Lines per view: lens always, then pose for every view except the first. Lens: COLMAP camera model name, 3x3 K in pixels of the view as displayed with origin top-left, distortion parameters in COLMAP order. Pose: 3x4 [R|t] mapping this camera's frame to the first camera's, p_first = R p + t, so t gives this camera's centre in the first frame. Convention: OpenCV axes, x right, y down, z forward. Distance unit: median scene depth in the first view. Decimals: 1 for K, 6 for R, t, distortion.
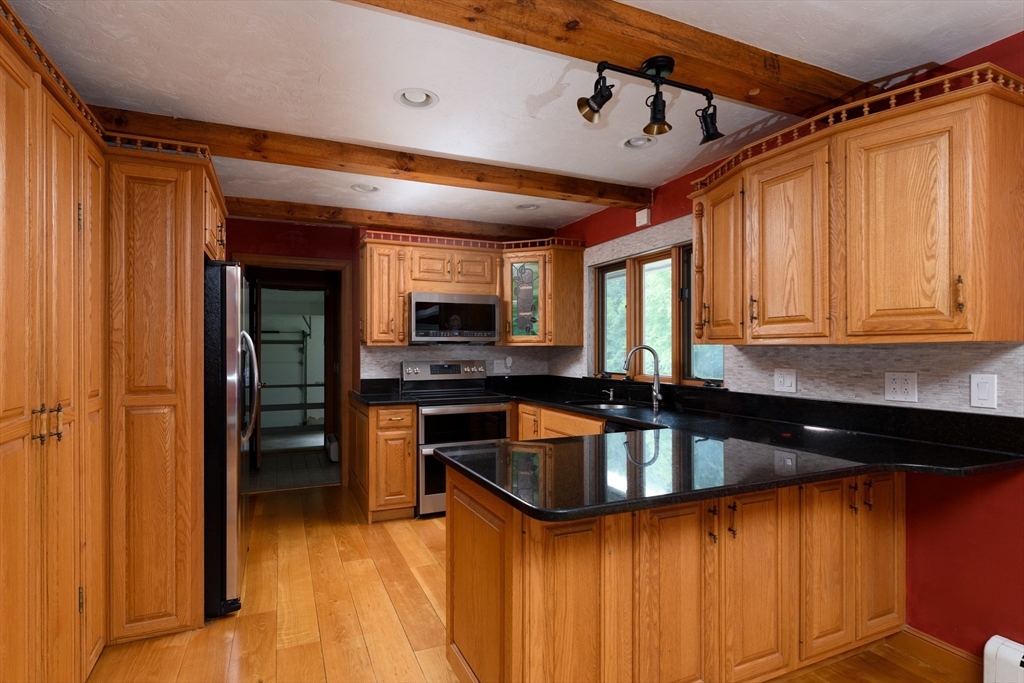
lens RADIAL K [[524.8, 0, 507.9], [0, 524.8, 348.9], [0, 0, 1]] dist [0.002240, 0.000315]
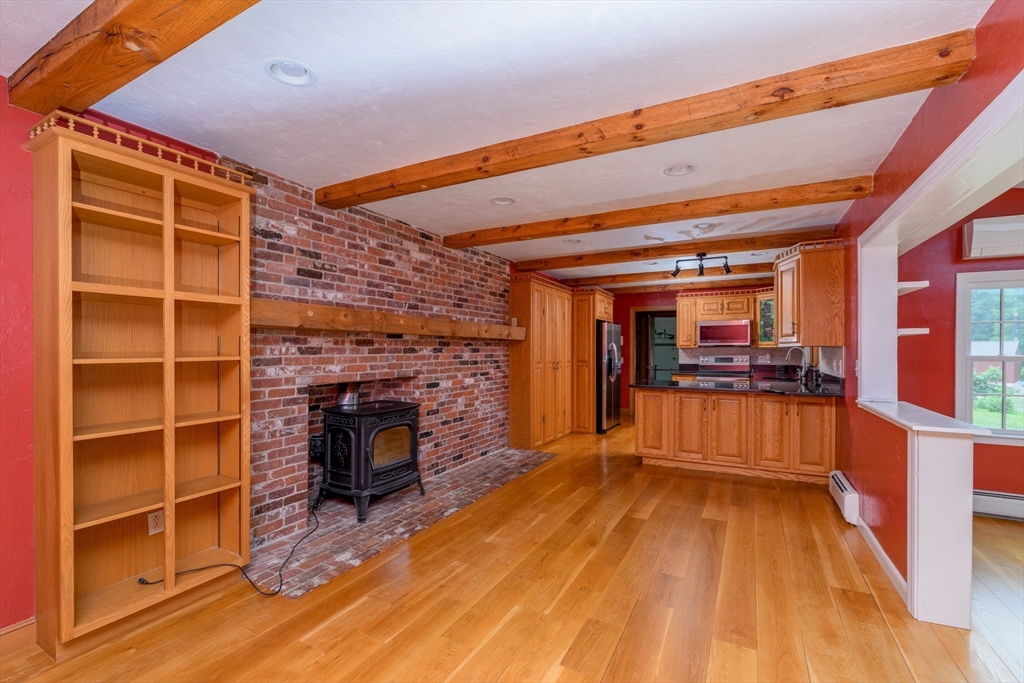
lens RADIAL K [[443.7, 0, 509.8], [0, 443.7, 352.0], [0, 0, 1]] dist [-0.001130, -0.000073]
pose [[0.610744, 0.005263, -0.791810, 0.741368], [0.000573, 0.999975, 0.007088, -0.001377], [0.791828, -0.004783, 0.610726, -0.642311]]
